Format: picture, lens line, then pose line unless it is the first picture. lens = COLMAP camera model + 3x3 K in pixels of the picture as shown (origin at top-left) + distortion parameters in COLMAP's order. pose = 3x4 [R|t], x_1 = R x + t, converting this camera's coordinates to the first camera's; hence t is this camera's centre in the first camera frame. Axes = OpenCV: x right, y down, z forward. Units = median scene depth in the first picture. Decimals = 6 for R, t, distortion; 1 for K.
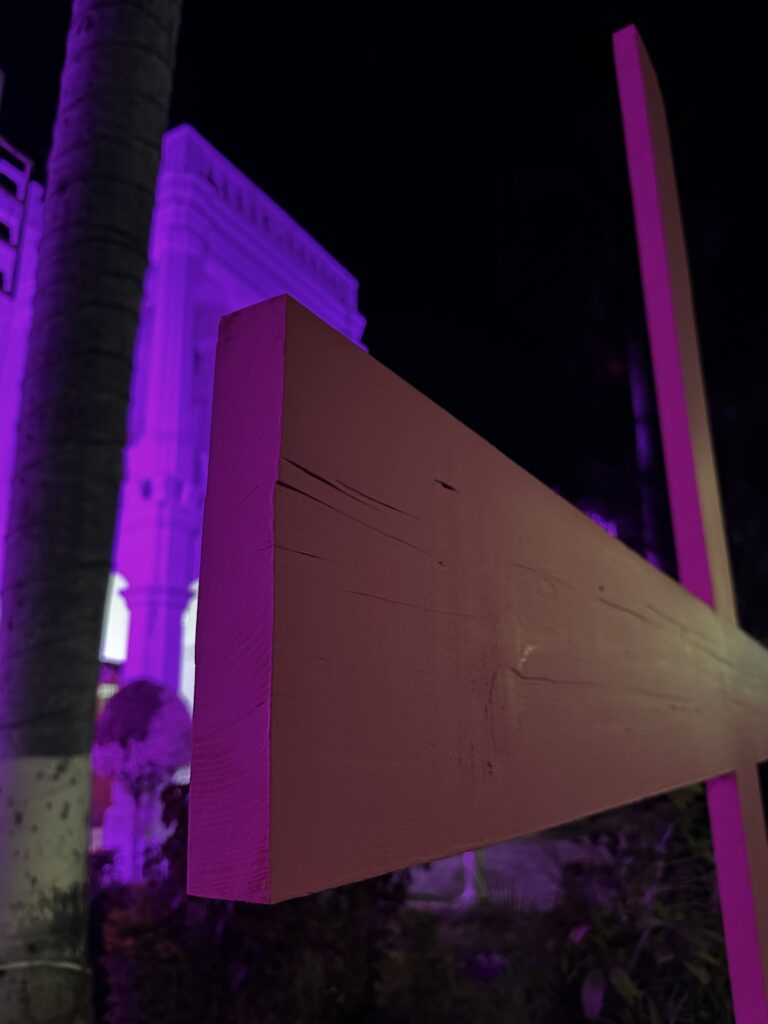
lens RADIAL K [[728.9, 0, 382.7], [0, 728.9, 511.6], [0, 0, 1]] dist [-0.005271, -0.011651]
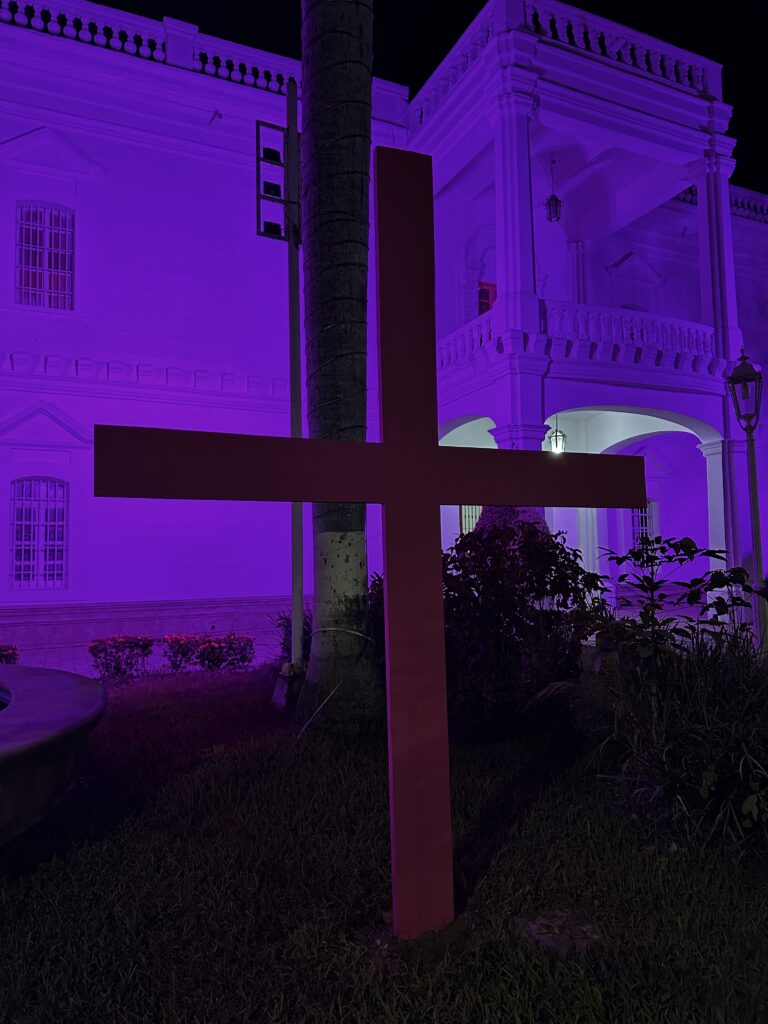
lens RADIAL K [[728.9, 0, 384.7], [0, 728.9, 511.5], [0, 0, 1]] dist [-0.005271, -0.011651]
pose [[0.804049, -0.036557, -0.593438, 0.764517], [0.171286, 0.970035, 0.172319, -0.017342], [0.569356, -0.240200, 0.786218, -0.402100]]
